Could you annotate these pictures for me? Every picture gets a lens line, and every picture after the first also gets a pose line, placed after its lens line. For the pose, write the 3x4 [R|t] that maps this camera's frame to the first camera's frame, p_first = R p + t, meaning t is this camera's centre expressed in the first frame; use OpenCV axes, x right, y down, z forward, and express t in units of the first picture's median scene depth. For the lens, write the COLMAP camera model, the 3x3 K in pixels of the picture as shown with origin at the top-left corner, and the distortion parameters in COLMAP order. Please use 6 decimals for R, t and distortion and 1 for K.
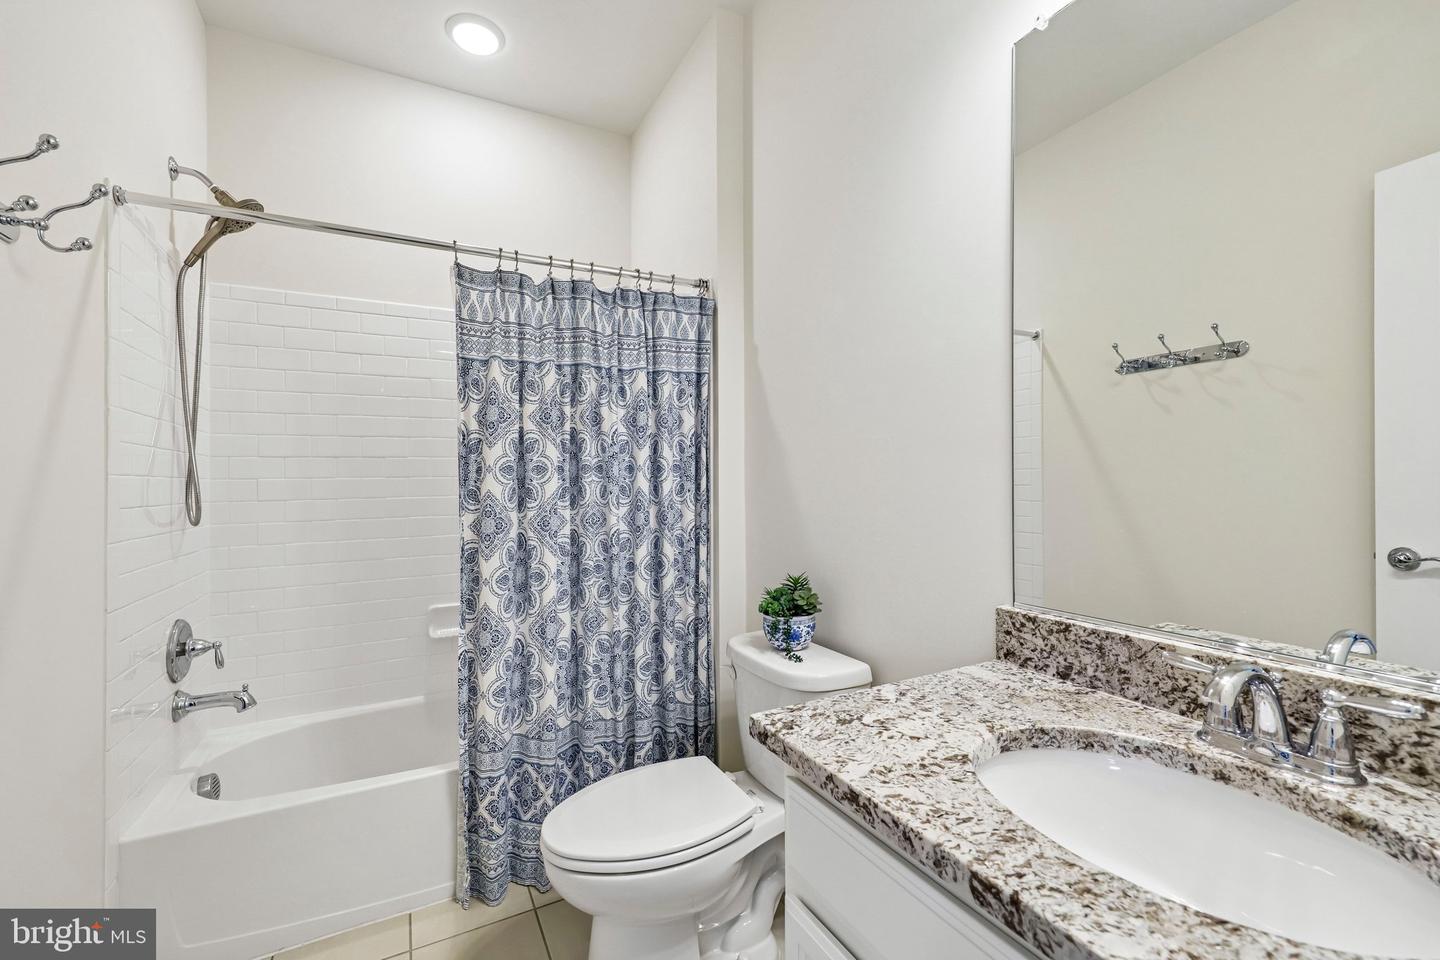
lens RADIAL K [[612.7, 0, 720.6], [0, 612.7, 481.6], [0, 0, 1]] dist [0.001309, 0.000129]
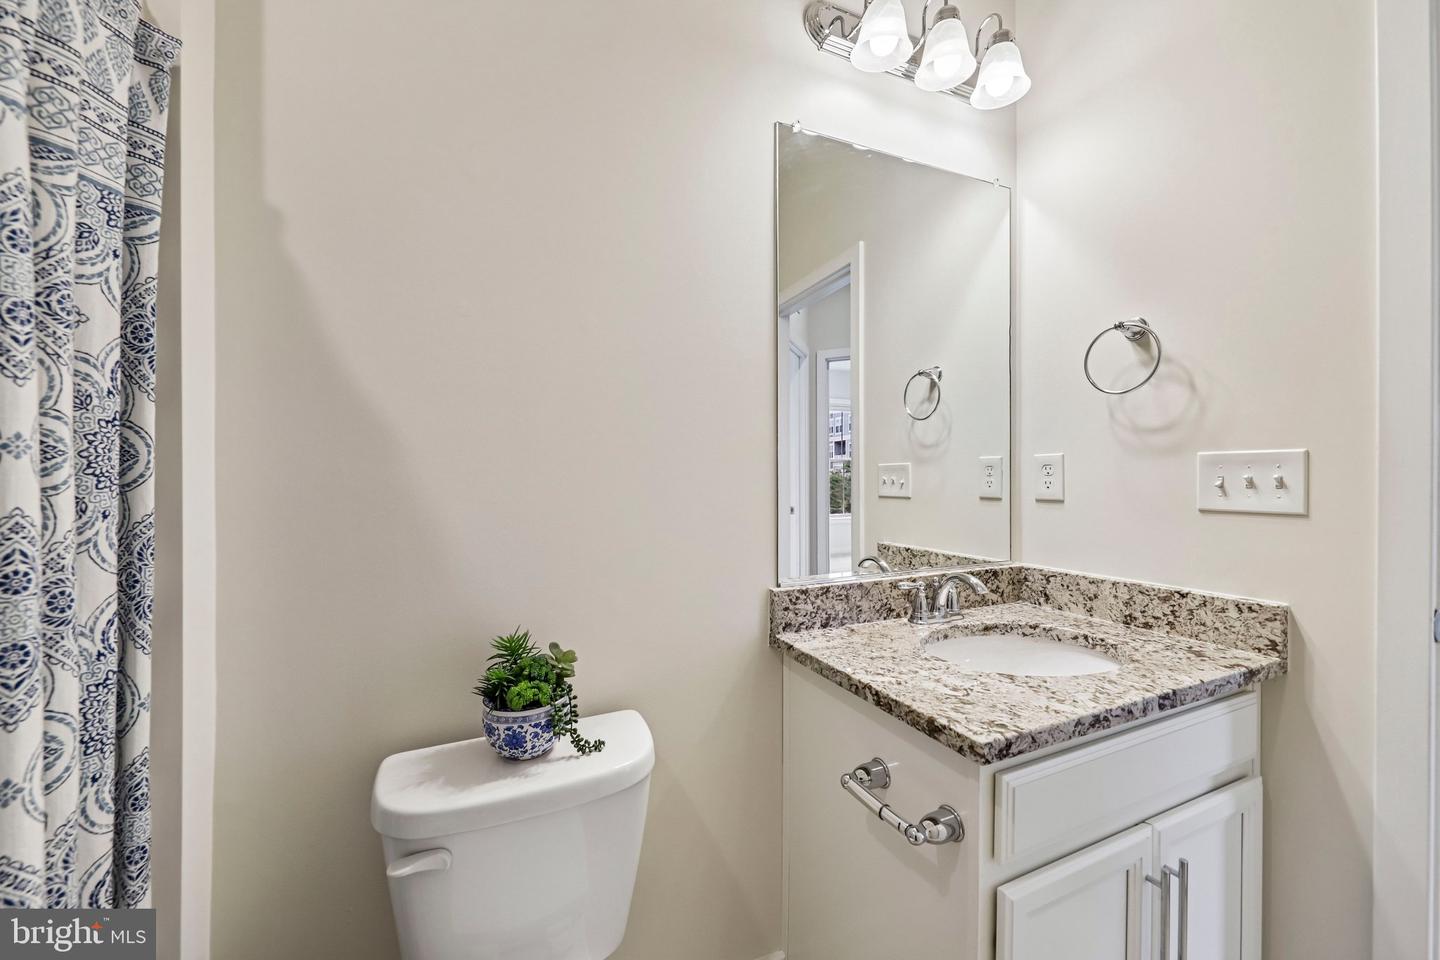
lens RADIAL K [[551.9, 0, 721.3], [0, 551.9, 475.5], [0, 0, 1]] dist [0.010677, 0.000021]
pose [[0.039650, 0.013727, 0.999119, -0.783210], [0.006477, 0.999881, -0.013994, -0.003842], [-0.999193, 0.007026, 0.039556, 1.340332]]
